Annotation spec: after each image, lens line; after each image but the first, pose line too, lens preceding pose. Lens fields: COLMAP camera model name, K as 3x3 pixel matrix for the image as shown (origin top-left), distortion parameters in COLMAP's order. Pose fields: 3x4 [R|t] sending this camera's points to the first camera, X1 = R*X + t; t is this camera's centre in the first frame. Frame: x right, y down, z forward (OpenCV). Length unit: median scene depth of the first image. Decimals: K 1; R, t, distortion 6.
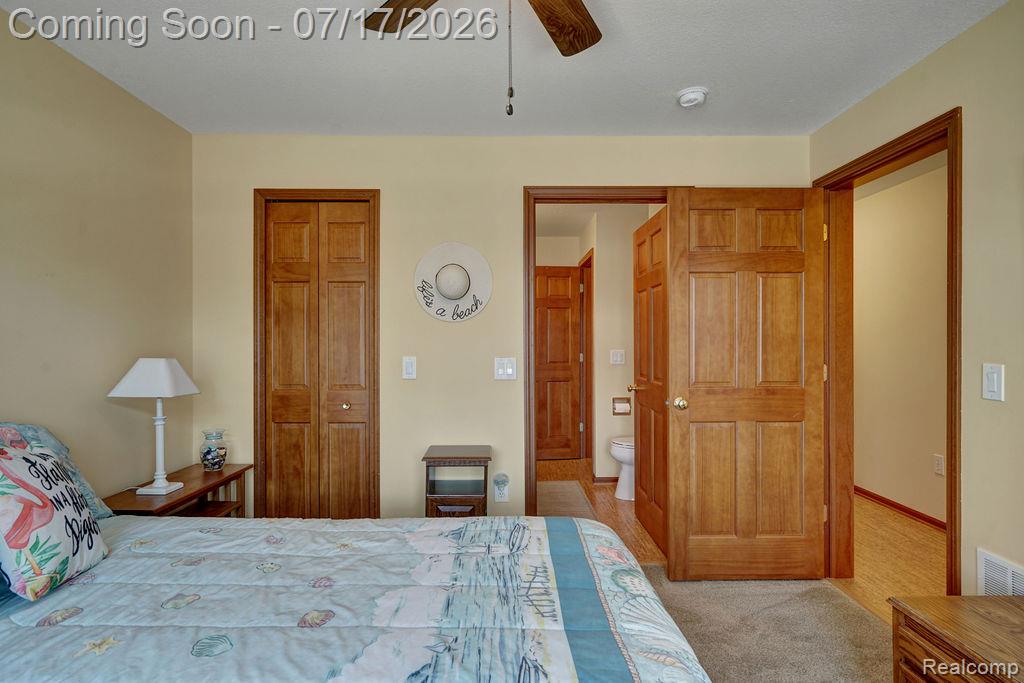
lens RADIAL K [[524.1, 0, 512.1], [0, 524.1, 343.8], [0, 0, 1]] dist [-0.001507, -0.000096]
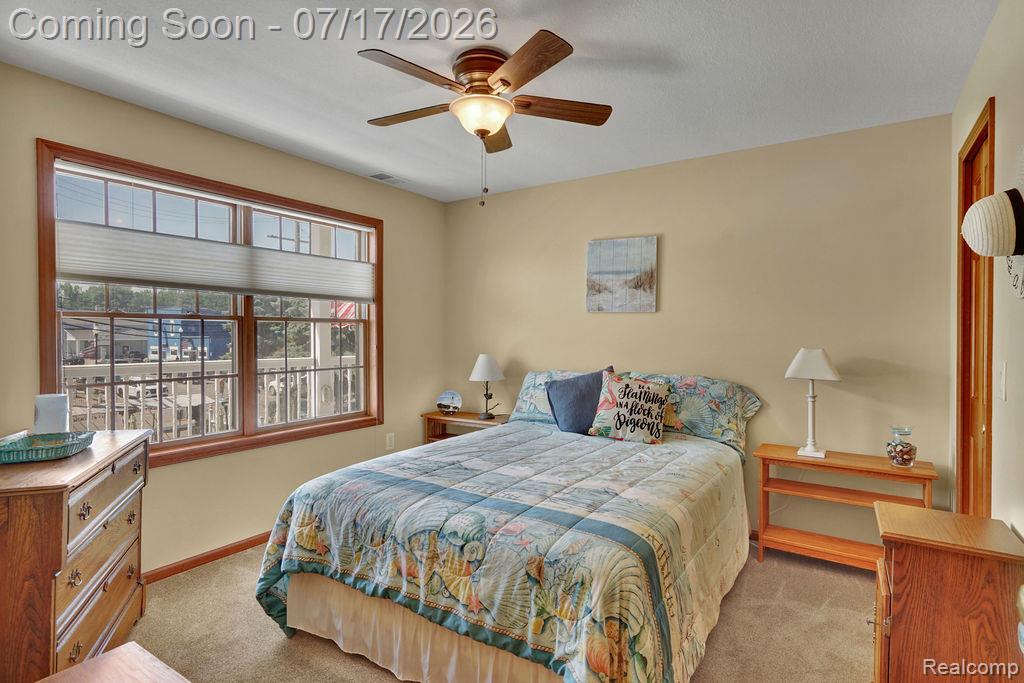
lens RADIAL K [[524.1, 0, 512.5], [0, 524.1, 341.8], [0, 0, 1]] dist [-0.001507, -0.000096]
pose [[-0.559073, 0.005084, -0.829103, 1.270045], [-0.000857, 0.999977, 0.006709, 0.015820], [0.829118, 0.004461, -0.559056, 1.881770]]
